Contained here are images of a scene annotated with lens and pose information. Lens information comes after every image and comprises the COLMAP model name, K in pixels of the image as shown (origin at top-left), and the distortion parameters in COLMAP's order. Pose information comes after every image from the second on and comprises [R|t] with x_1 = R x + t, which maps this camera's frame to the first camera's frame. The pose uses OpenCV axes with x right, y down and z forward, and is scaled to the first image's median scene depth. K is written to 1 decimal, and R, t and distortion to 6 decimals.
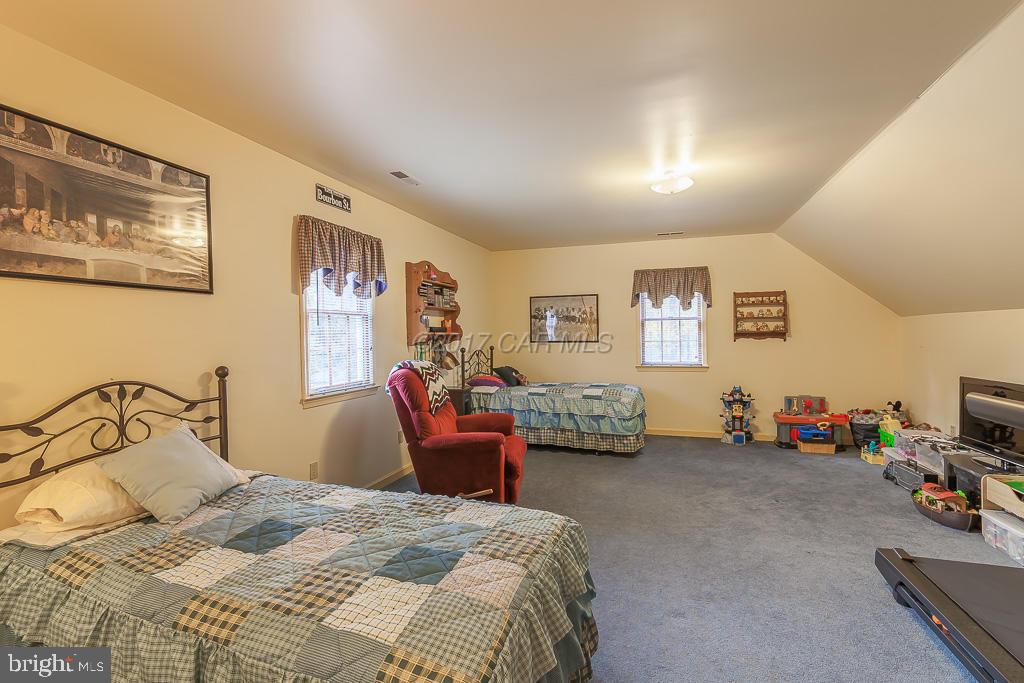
lens RADIAL K [[465.4, 0, 513.9], [0, 465.4, 337.0], [0, 0, 1]] dist [-0.003669, 0.001424]
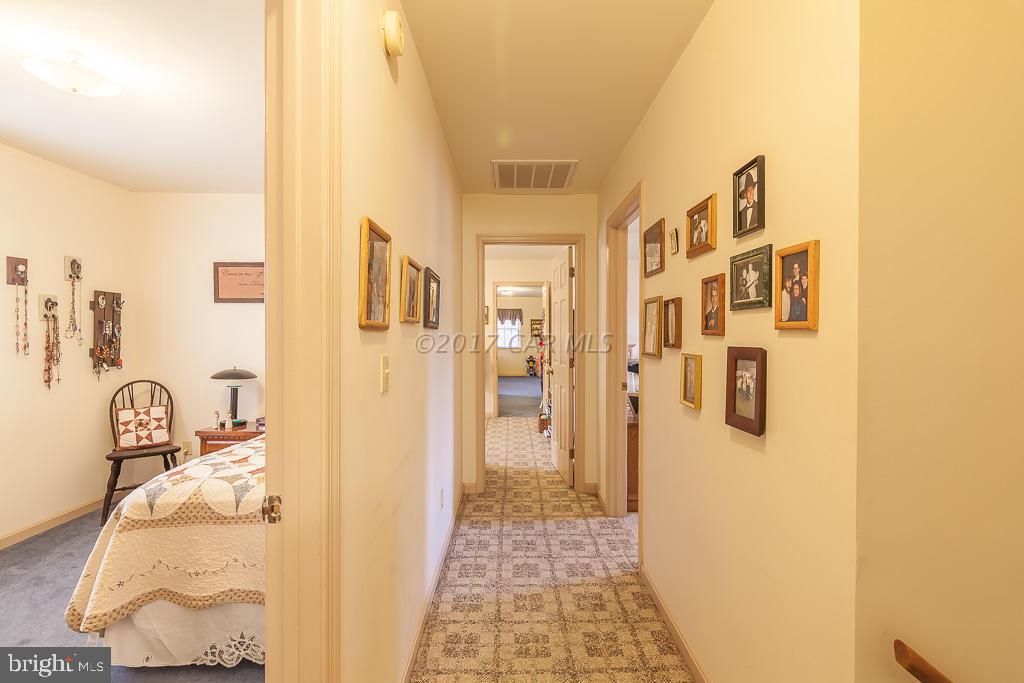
lens RADIAL K [[465.4, 0, 508.9], [0, 465.4, 338.5], [0, 0, 1]] dist [-0.003669, 0.001424]
pose [[0.952075, 0.012003, 0.305628, -0.451088], [-0.012693, 0.999919, 0.000269, 0.013479], [-0.305600, -0.004135, 0.952151, -1.483314]]
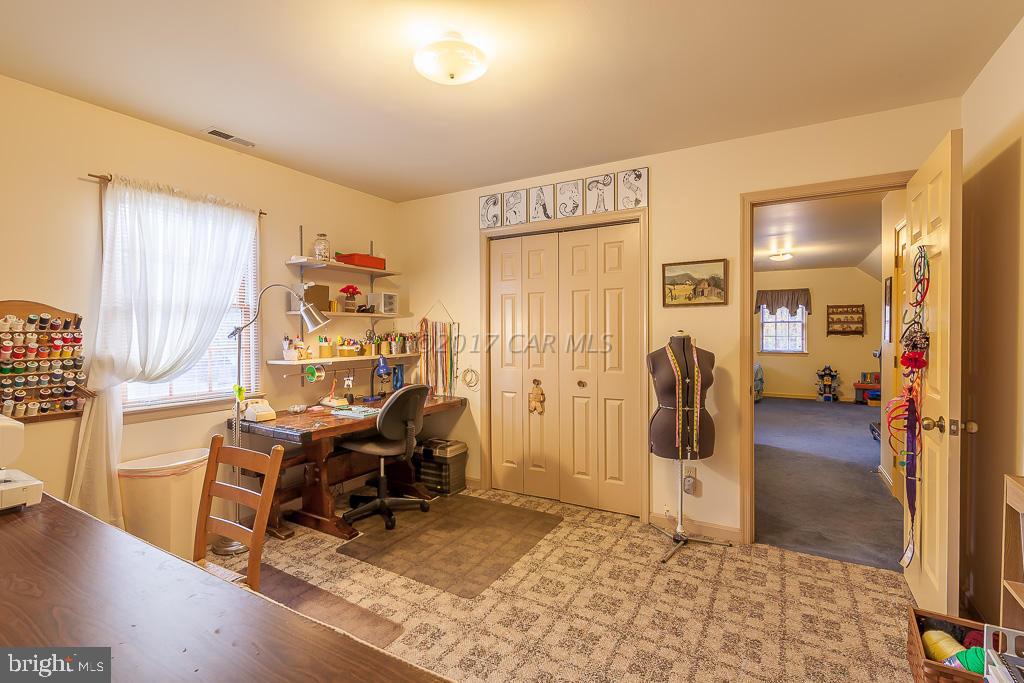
lens RADIAL K [[465.4, 0, 509.7], [0, 465.4, 339.7], [0, 0, 1]] dist [-0.003669, 0.001424]
pose [[0.975762, 0.014938, -0.218324, -0.225196], [-0.012490, 0.999843, 0.012586, 0.012948], [0.218478, -0.009554, 0.975795, -0.762281]]
